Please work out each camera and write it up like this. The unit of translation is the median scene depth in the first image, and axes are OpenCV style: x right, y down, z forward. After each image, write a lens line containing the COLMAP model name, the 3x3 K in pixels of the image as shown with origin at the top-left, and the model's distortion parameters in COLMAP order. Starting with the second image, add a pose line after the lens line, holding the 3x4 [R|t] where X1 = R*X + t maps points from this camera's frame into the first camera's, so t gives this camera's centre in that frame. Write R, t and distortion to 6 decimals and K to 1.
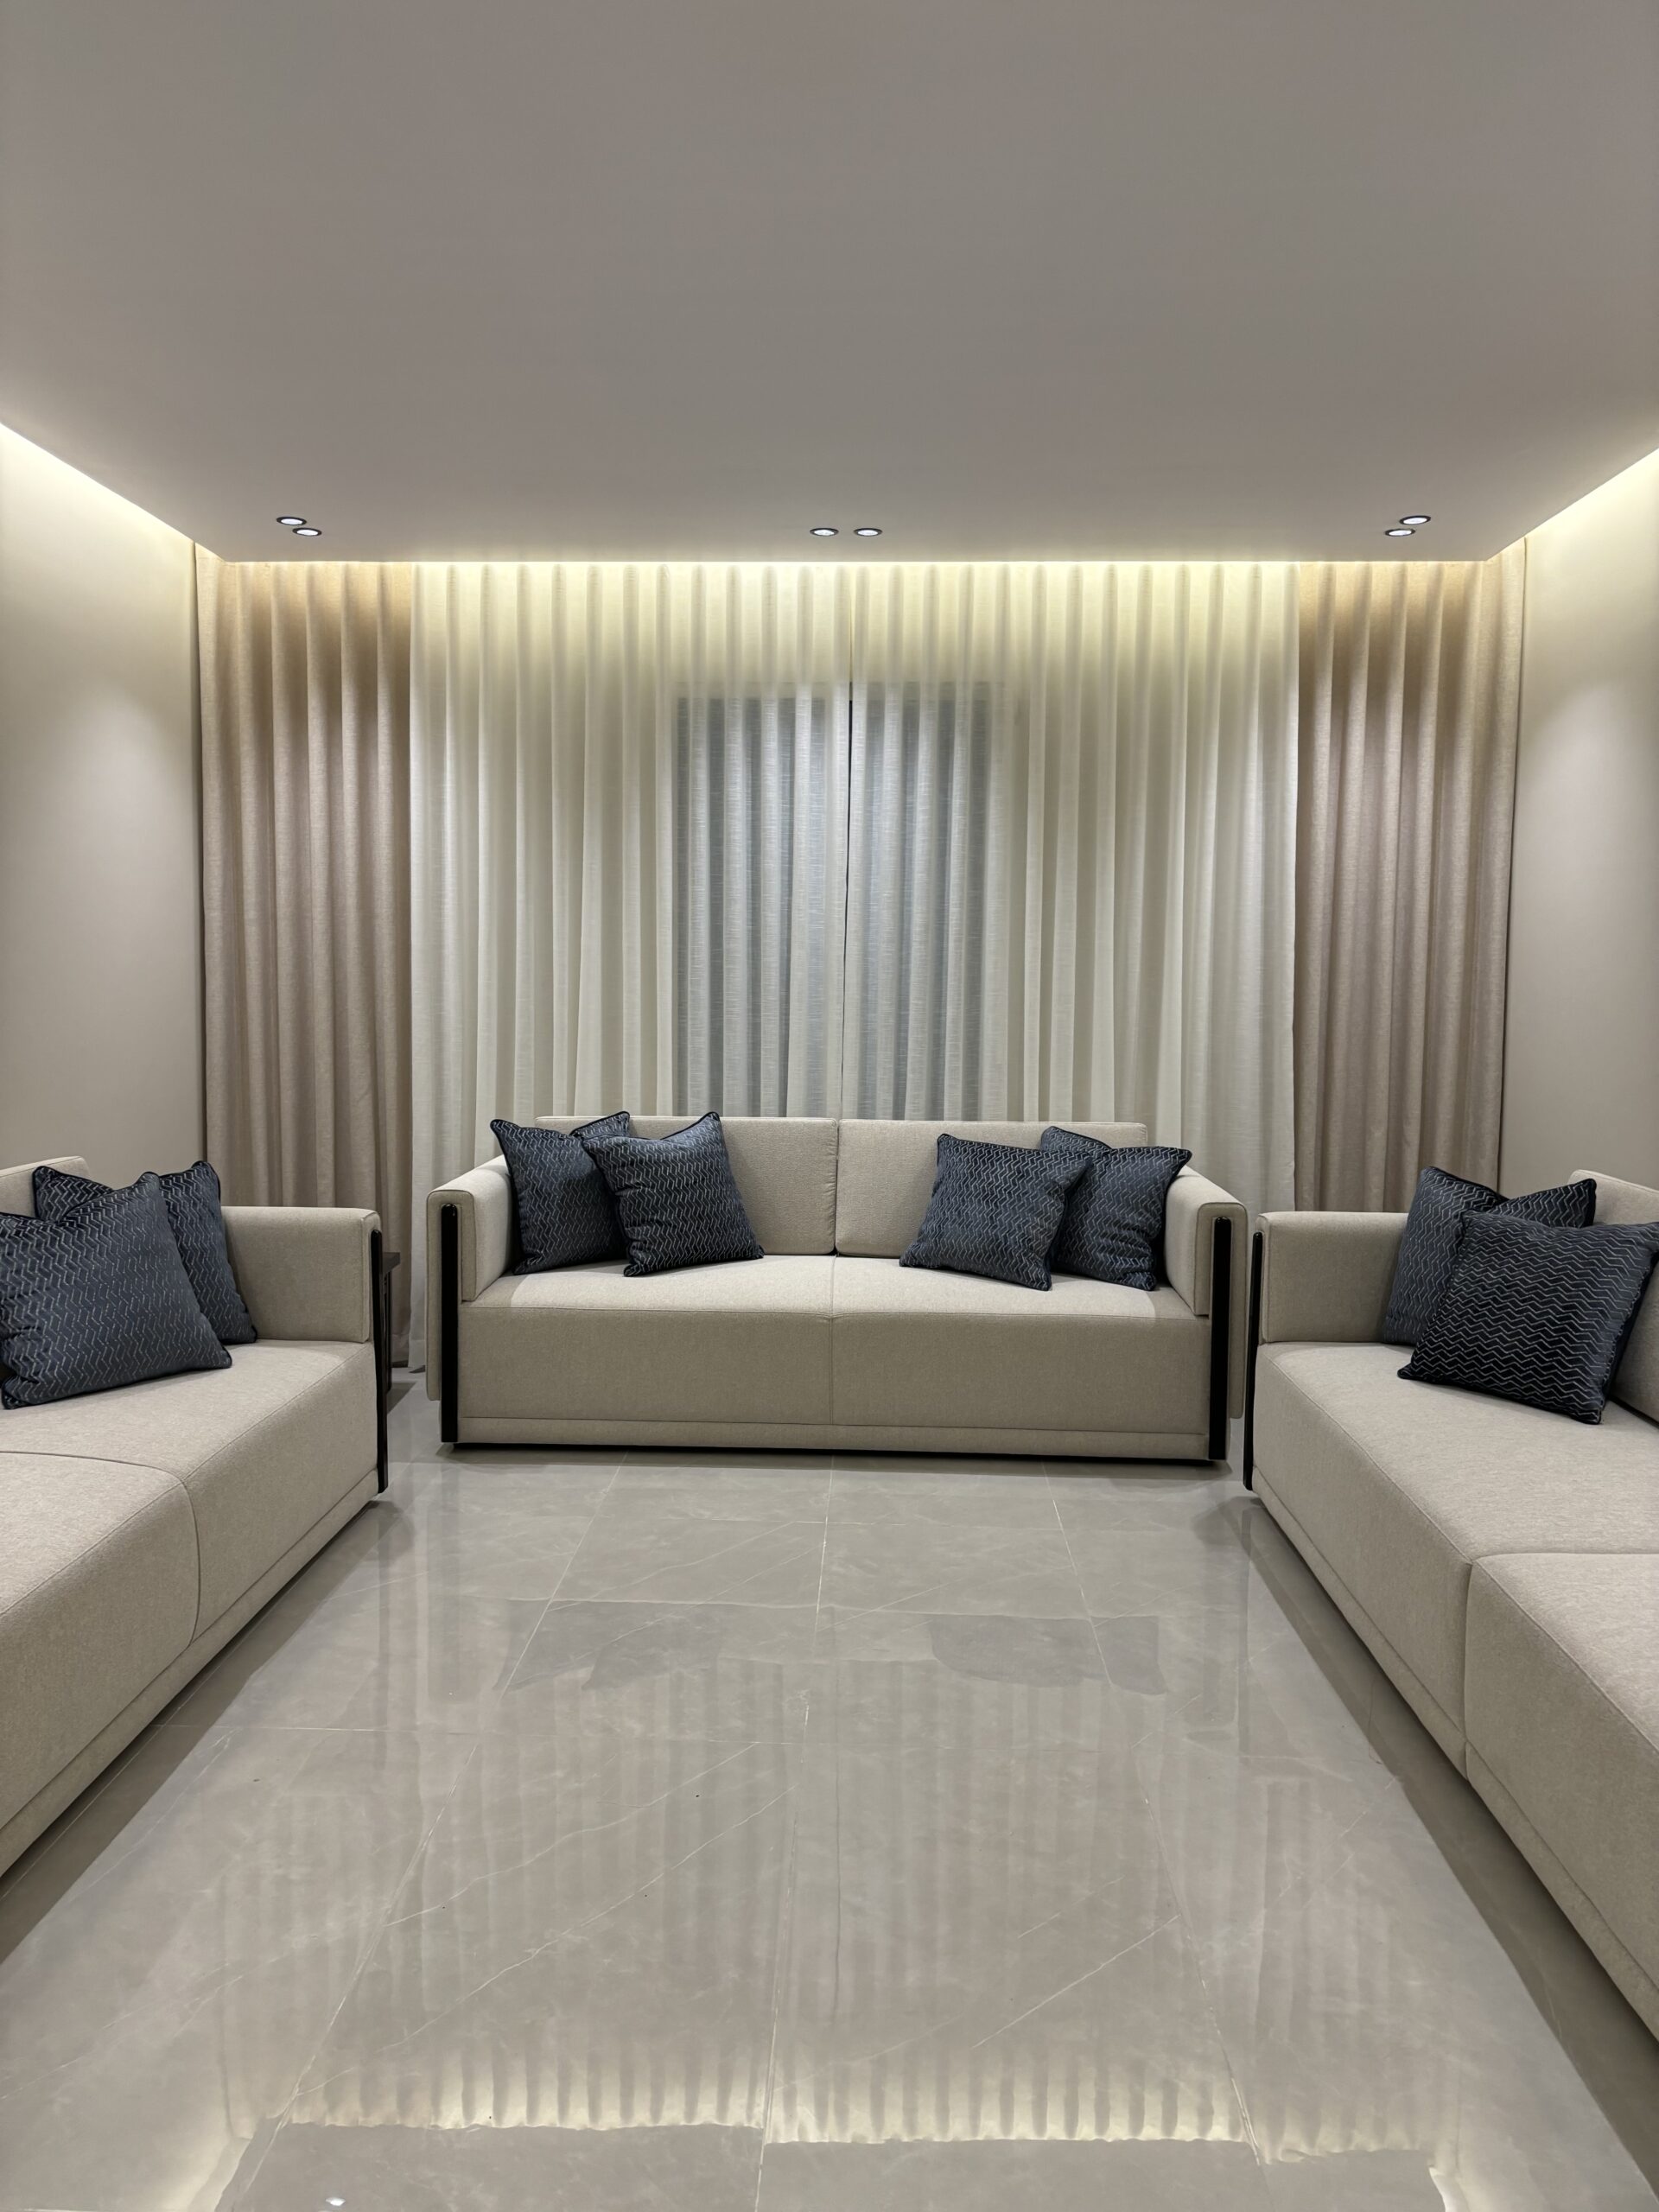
lens RADIAL K [[1670.3, 0, 817.6], [0, 1670.3, 1104.8], [0, 0, 1]] dist [0.038526, -0.044630]
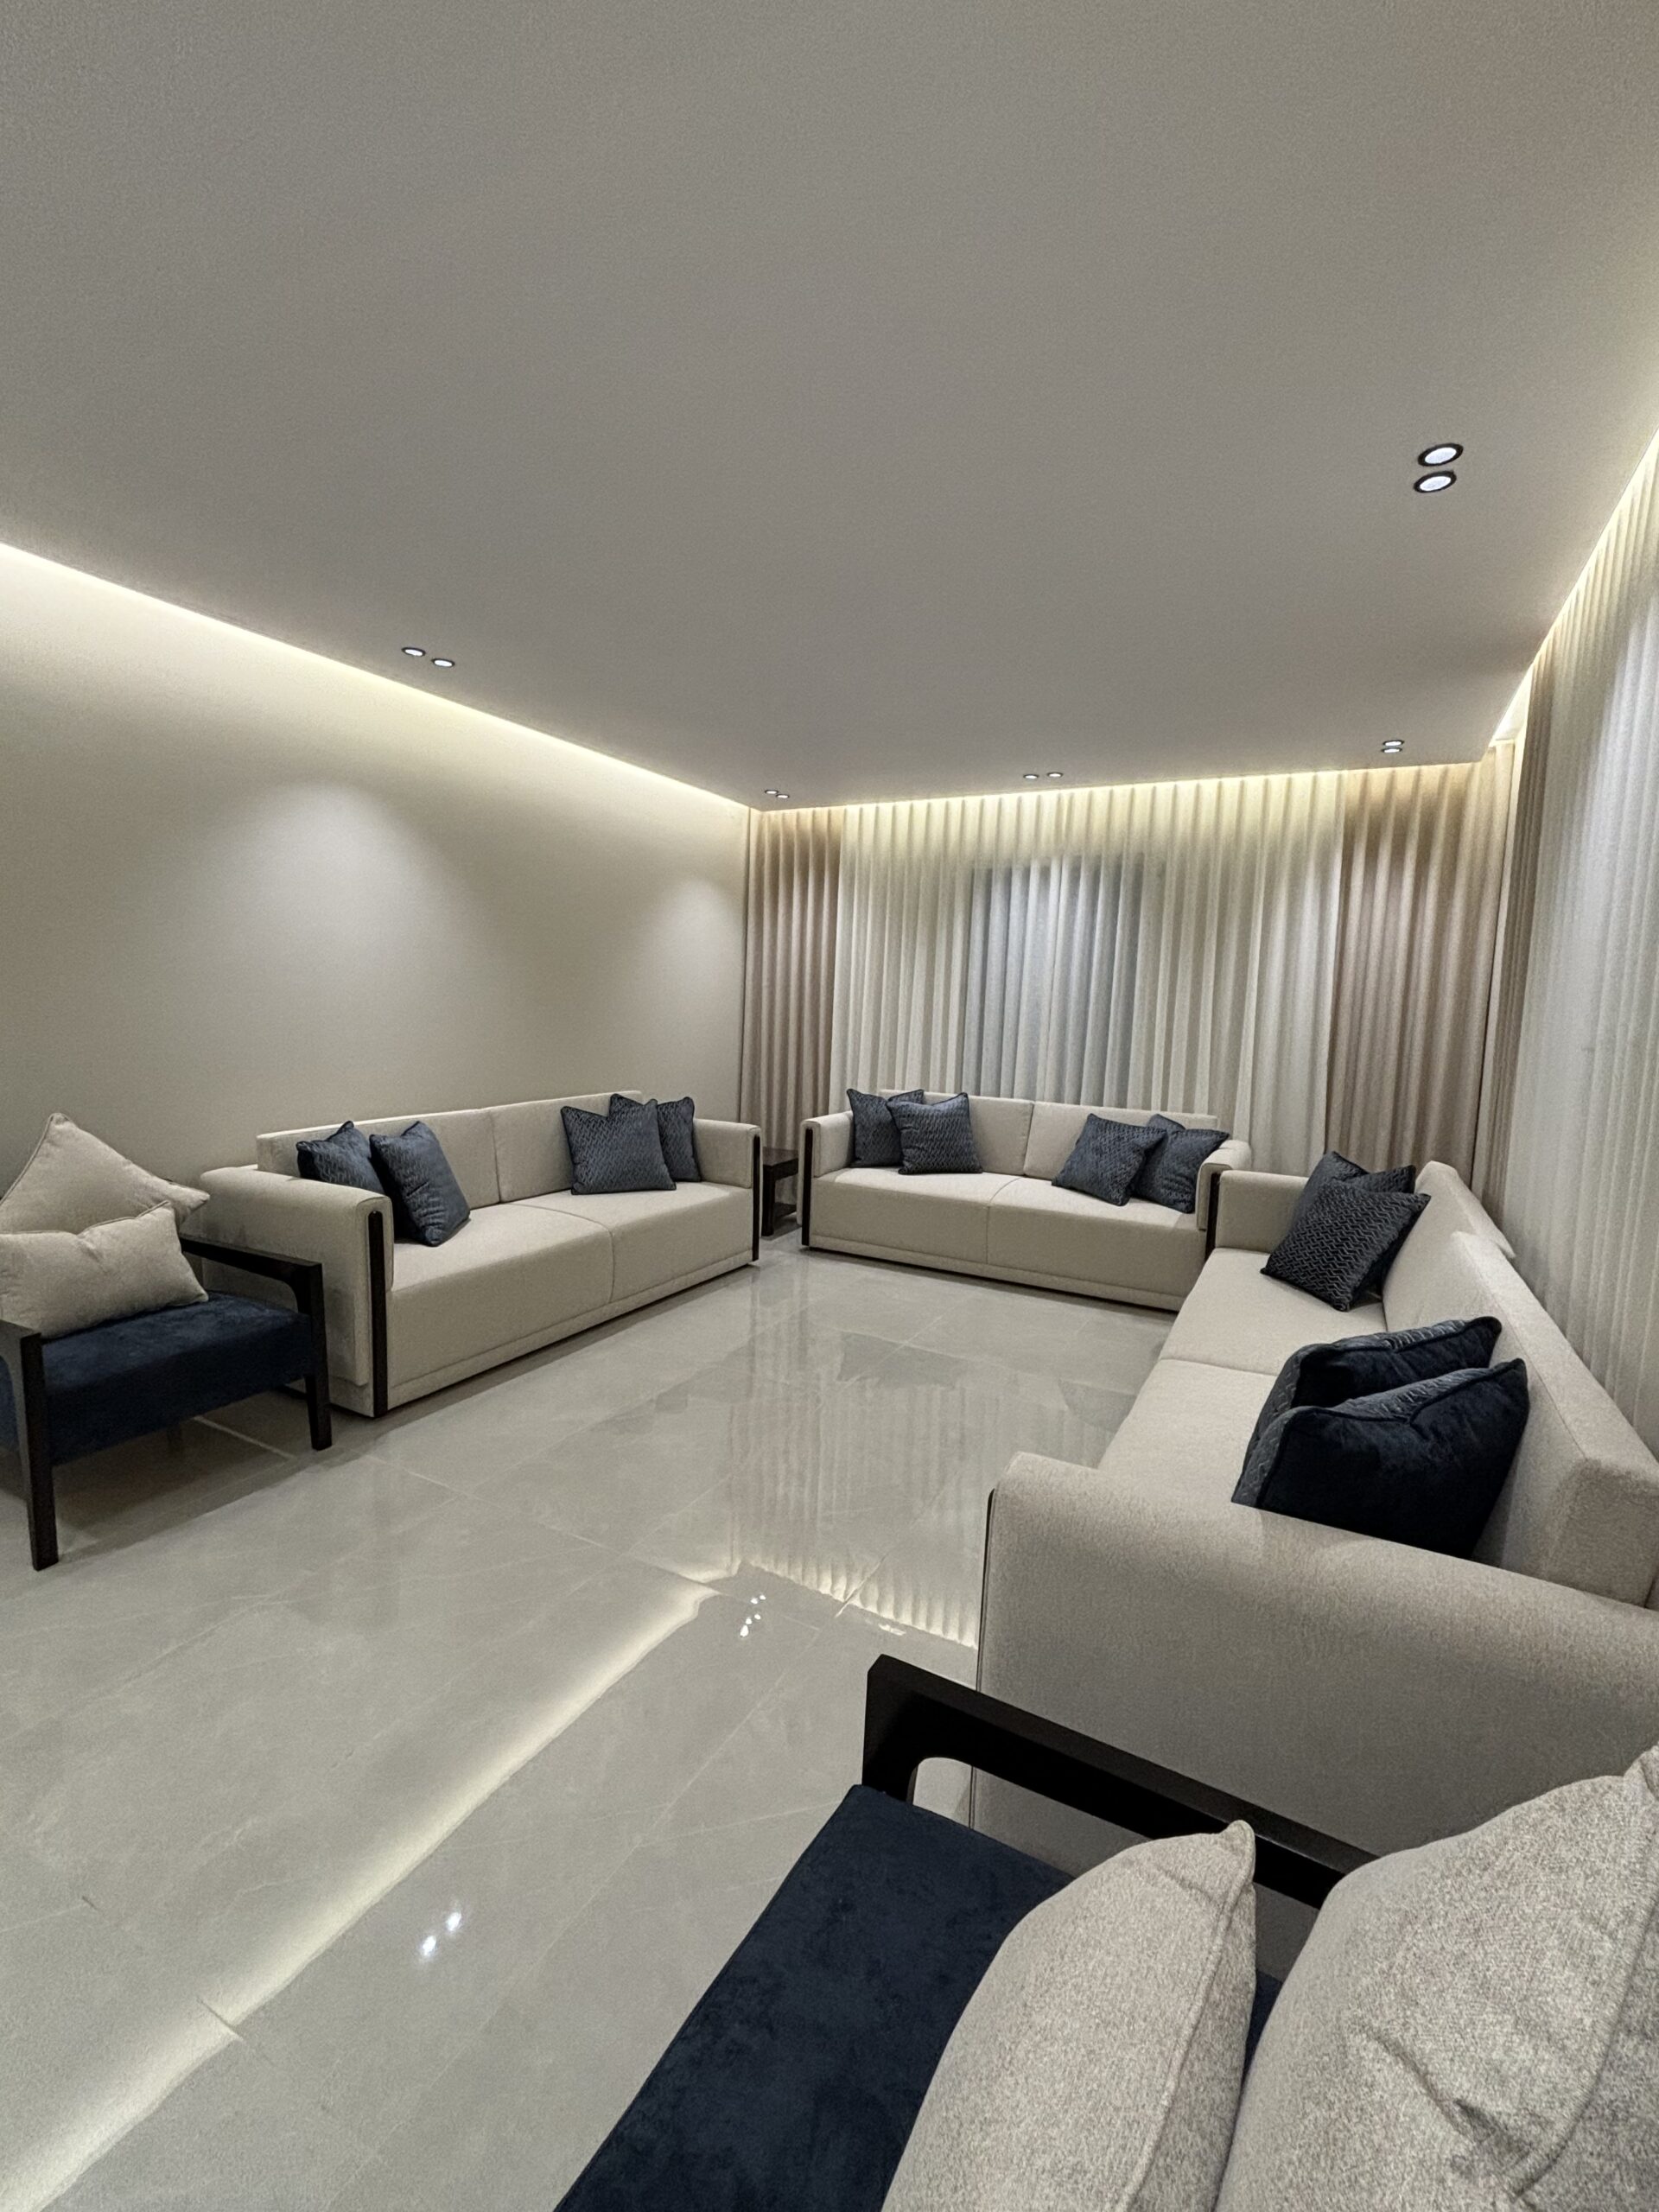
lens RADIAL K [[962.0, 0, 833.8], [0, 962.0, 1111.4], [0, 0, 1]] dist [-0.007547, -0.000780]
pose [[0.900733, 0.071890, -0.428383, 0.279685], [-0.065204, 0.997412, 0.030283, 0.002209], [0.429451, 0.000656, 0.903090, -0.028334]]
